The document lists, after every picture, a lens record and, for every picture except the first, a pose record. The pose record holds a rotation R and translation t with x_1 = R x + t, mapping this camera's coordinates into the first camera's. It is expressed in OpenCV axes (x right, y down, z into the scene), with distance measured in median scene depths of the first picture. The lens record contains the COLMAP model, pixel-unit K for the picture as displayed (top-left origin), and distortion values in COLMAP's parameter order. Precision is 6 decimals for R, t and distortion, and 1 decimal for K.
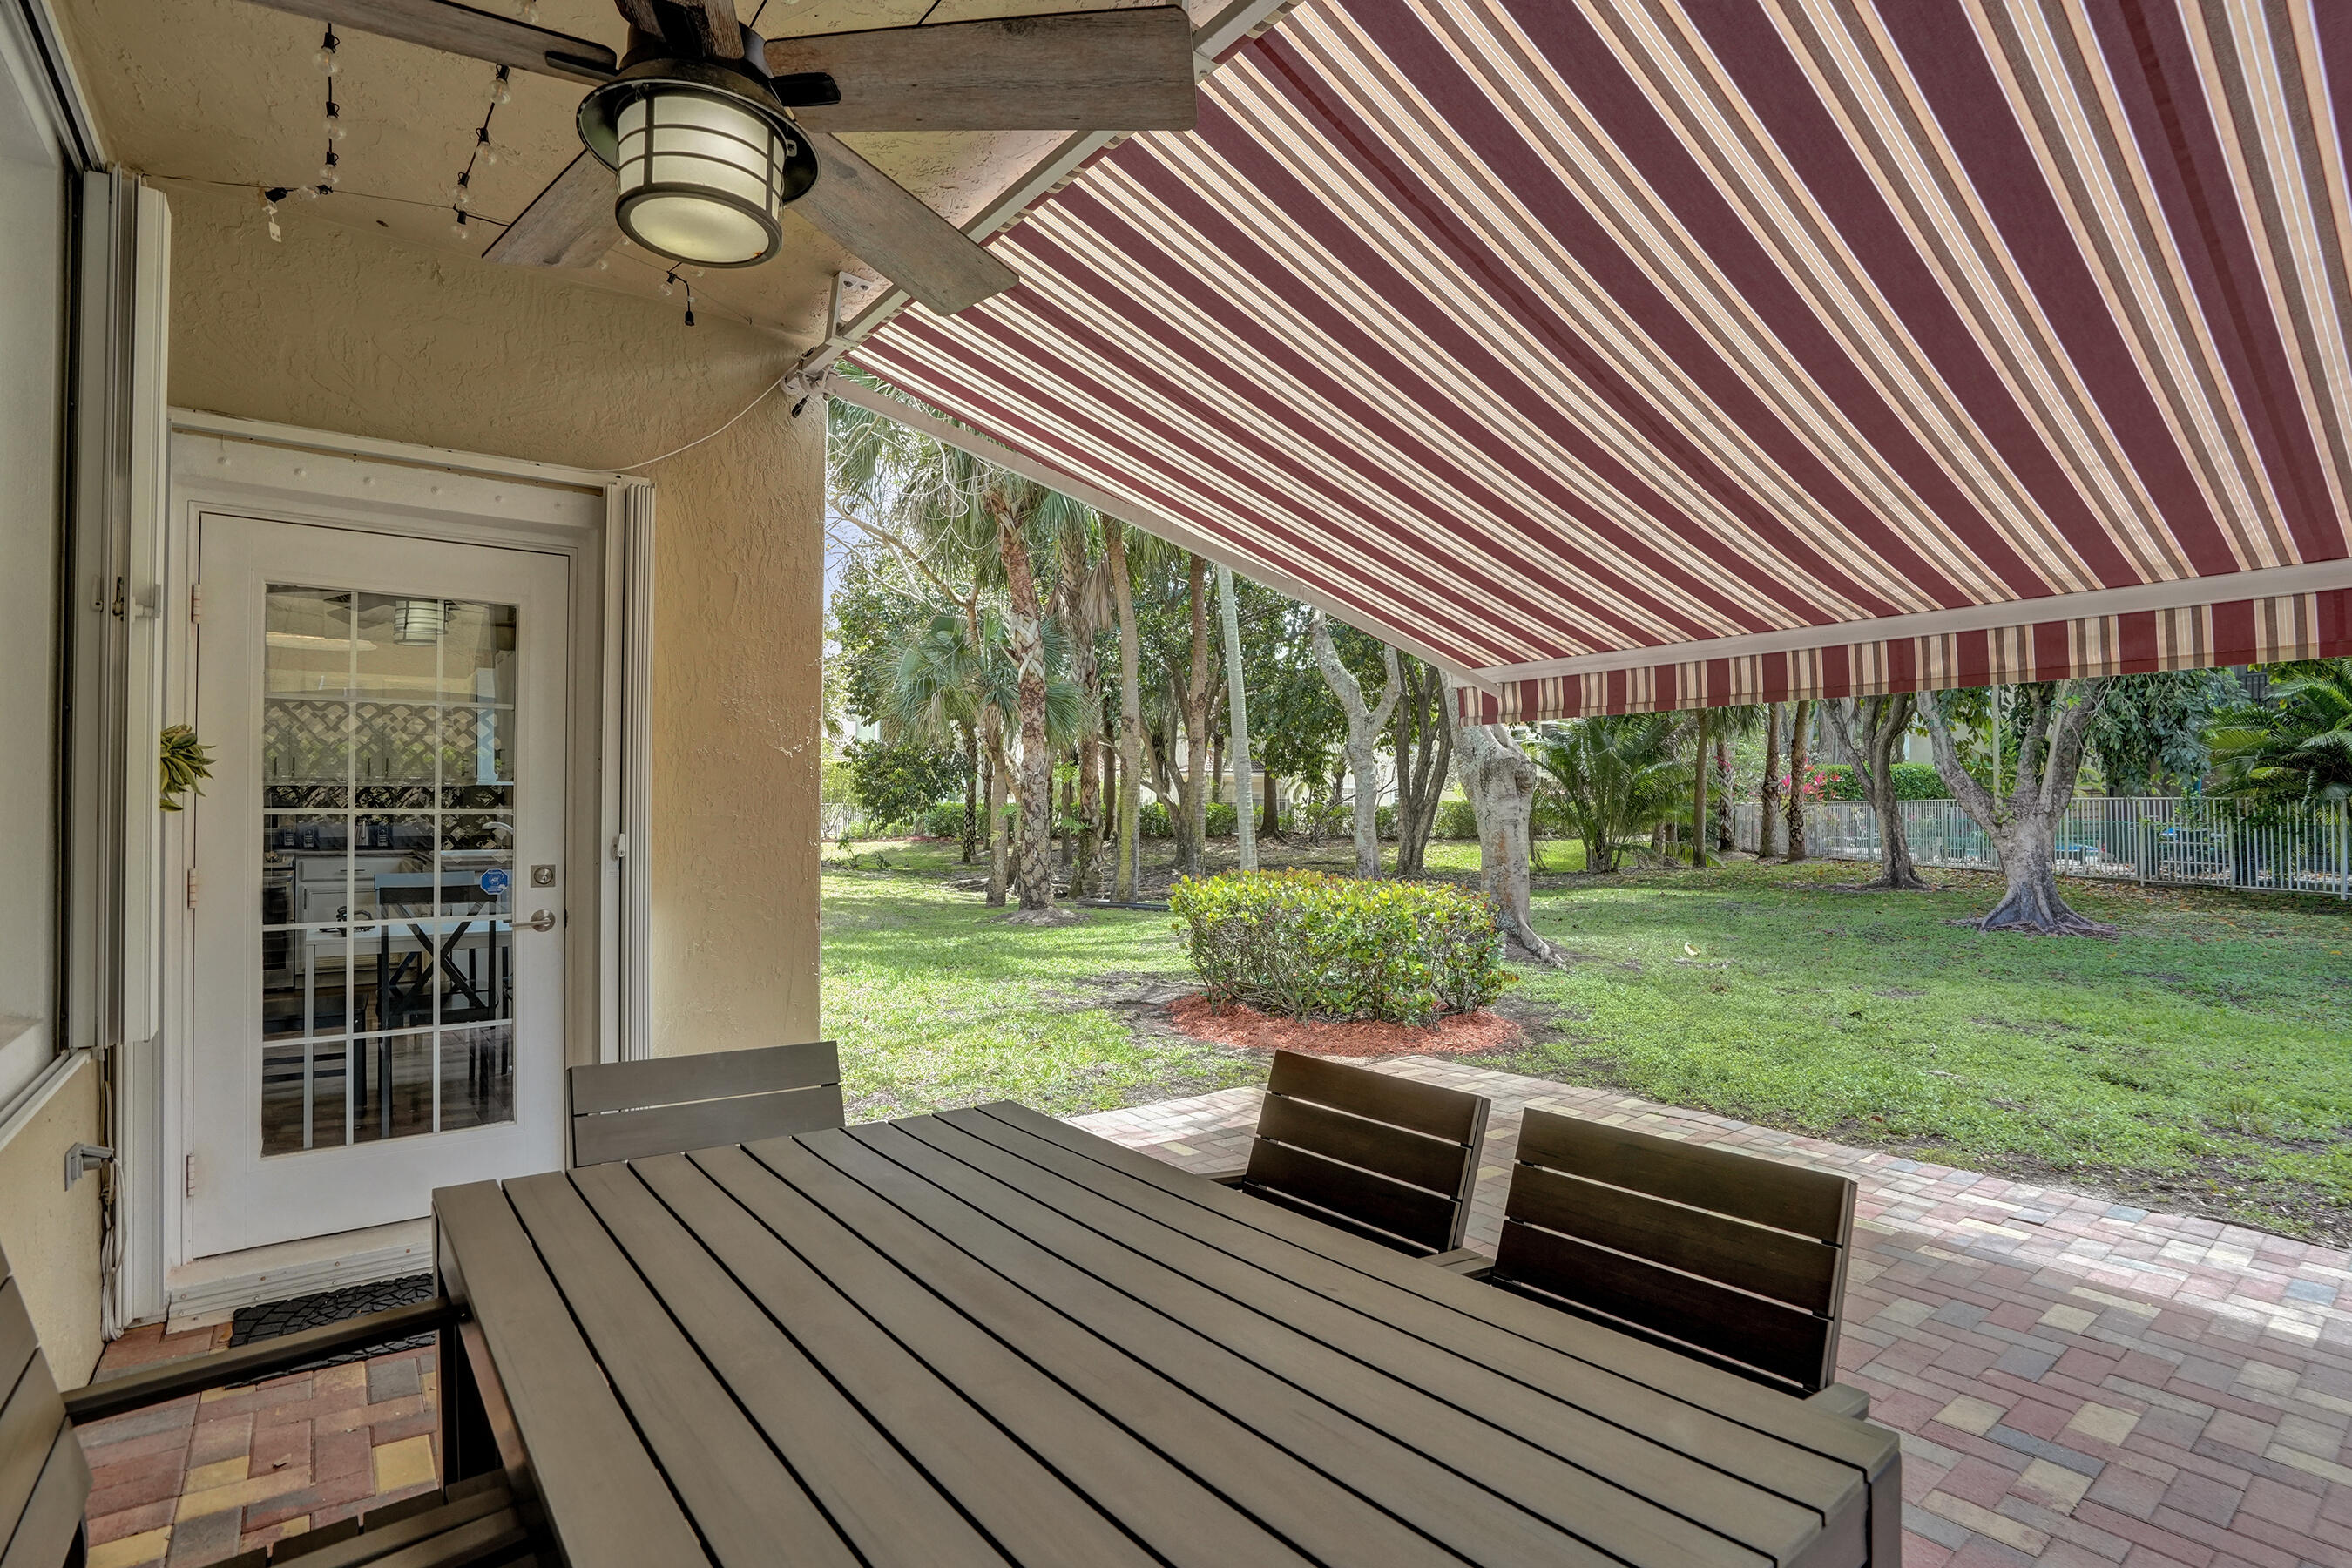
lens RADIAL K [[1142.9, 0, 1198.0], [0, 1142.9, 797.0], [0, 0, 1]] dist [-0.052666, 0.020997]
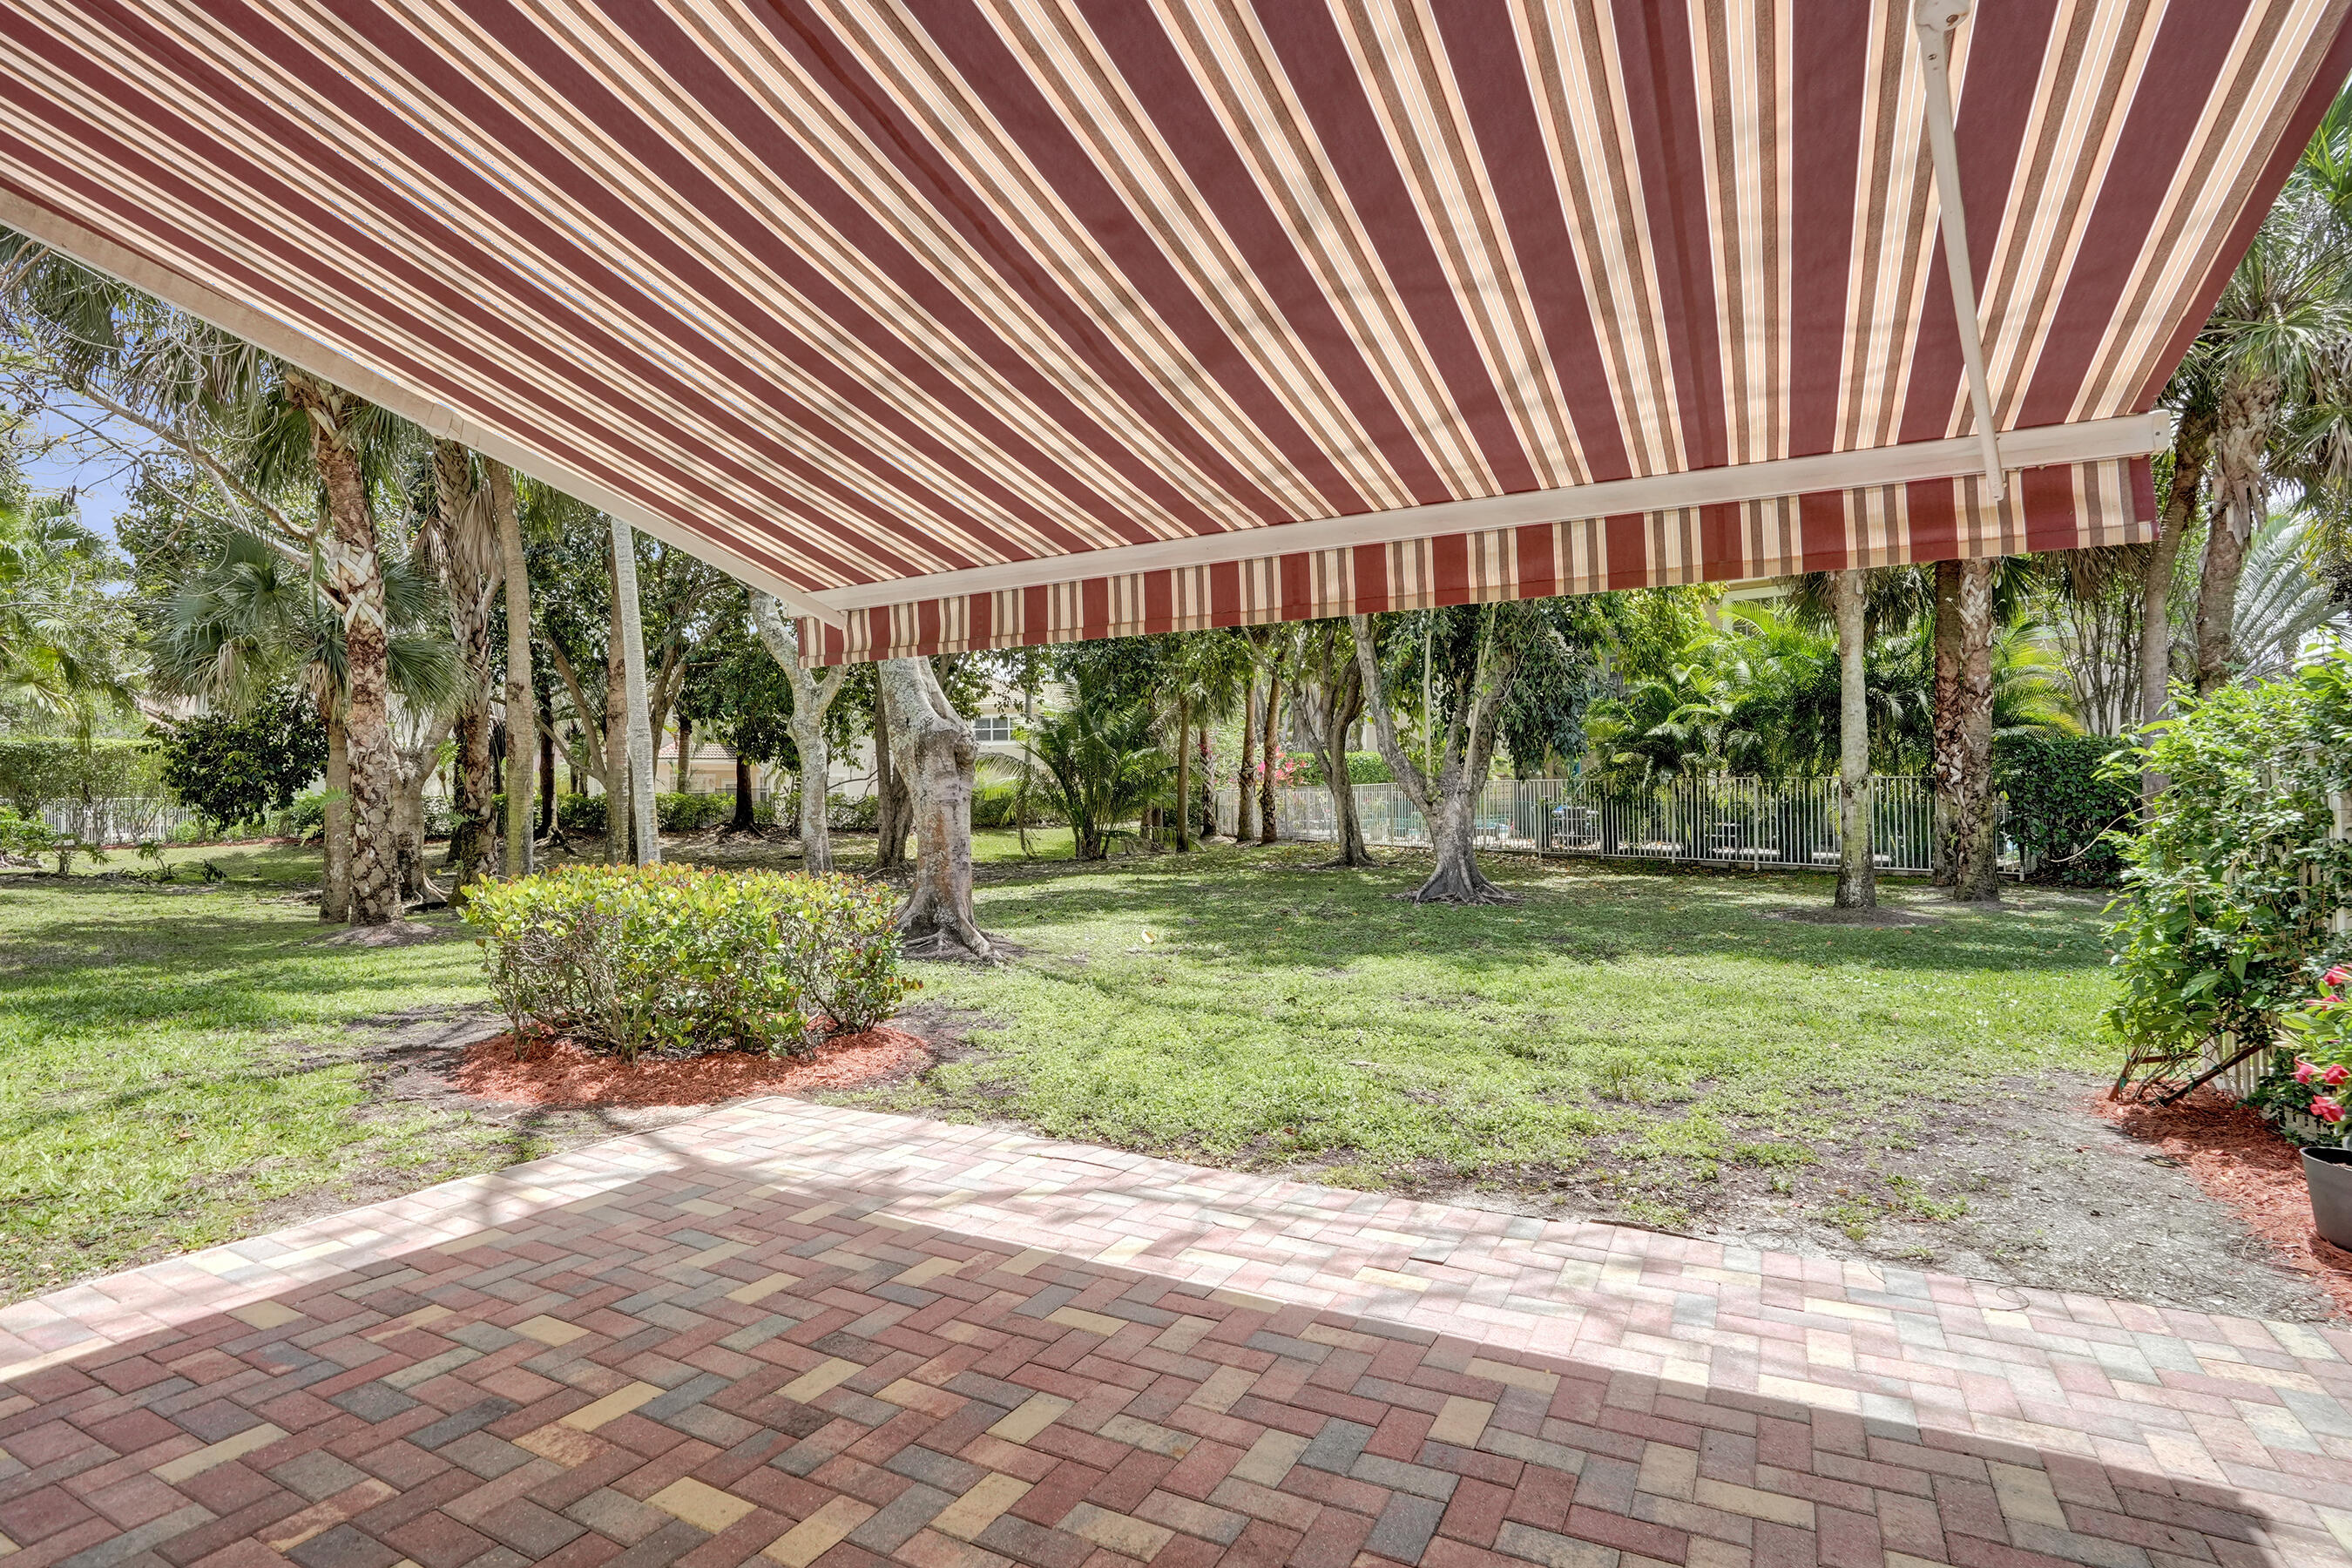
lens RADIAL K [[1142.9, 0, 1213.2], [0, 1142.9, 804.5], [0, 0, 1]] dist [-0.052666, 0.020997]
pose [[0.911149, -0.010468, 0.411943, 0.092186], [0.005163, 0.999889, 0.013990, 0.010875], [-0.412044, -0.010620, 0.911102, 0.108662]]
